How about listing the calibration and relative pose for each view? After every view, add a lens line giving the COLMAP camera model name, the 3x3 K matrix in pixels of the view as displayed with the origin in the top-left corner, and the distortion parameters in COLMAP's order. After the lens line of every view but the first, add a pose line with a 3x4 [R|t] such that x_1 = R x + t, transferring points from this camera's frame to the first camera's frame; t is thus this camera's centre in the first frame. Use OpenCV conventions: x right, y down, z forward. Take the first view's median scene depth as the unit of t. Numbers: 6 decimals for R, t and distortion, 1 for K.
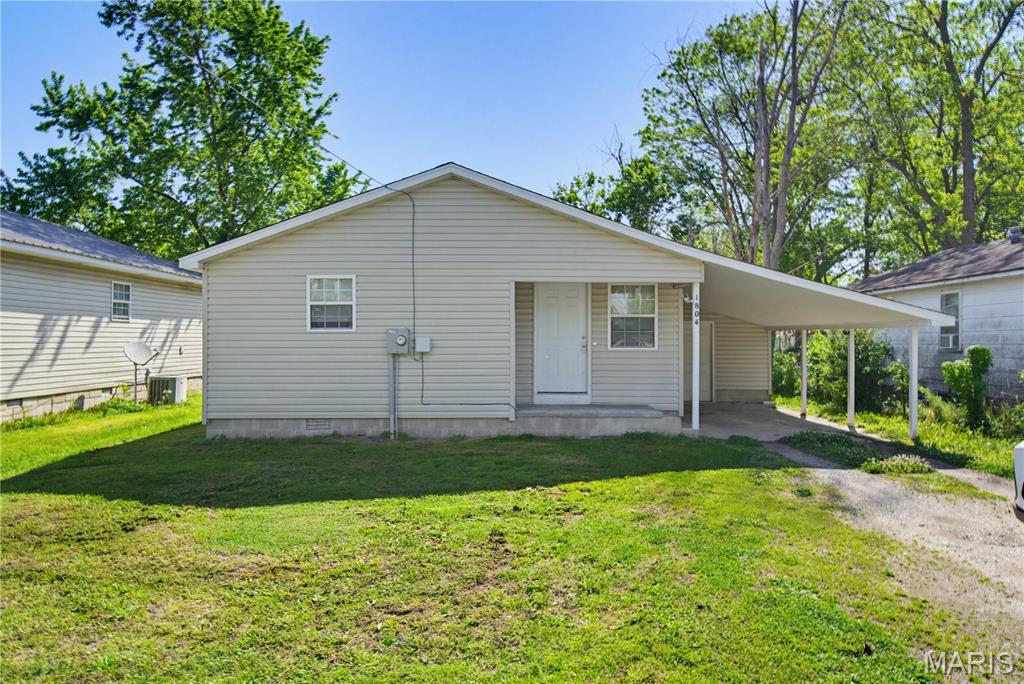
lens RADIAL K [[677.9, 0, 512.2], [0, 677.9, 342.5], [0, 0, 1]] dist [0.002871, 0.002895]
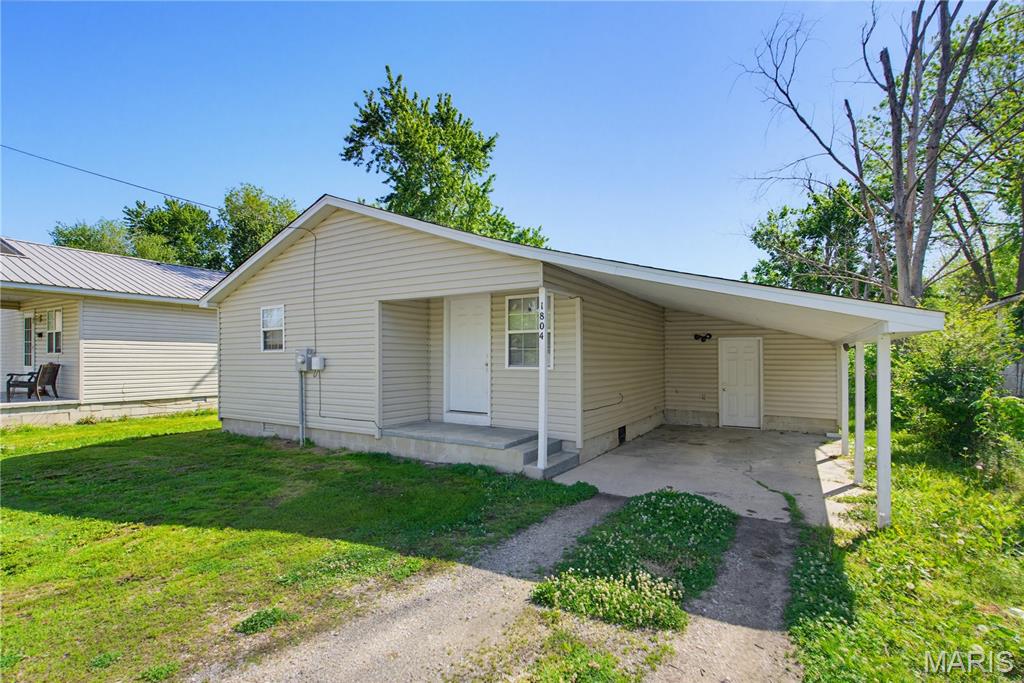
lens RADIAL K [[466.9, 0, 515.9], [0, 466.9, 358.5], [0, 0, 1]] dist [-0.004687, -0.000271]
pose [[0.852413, -0.003709, -0.522856, 0.489771], [0.000656, 0.999982, -0.006023, 0.000013], [0.522868, 0.004791, 0.852400, 0.463936]]
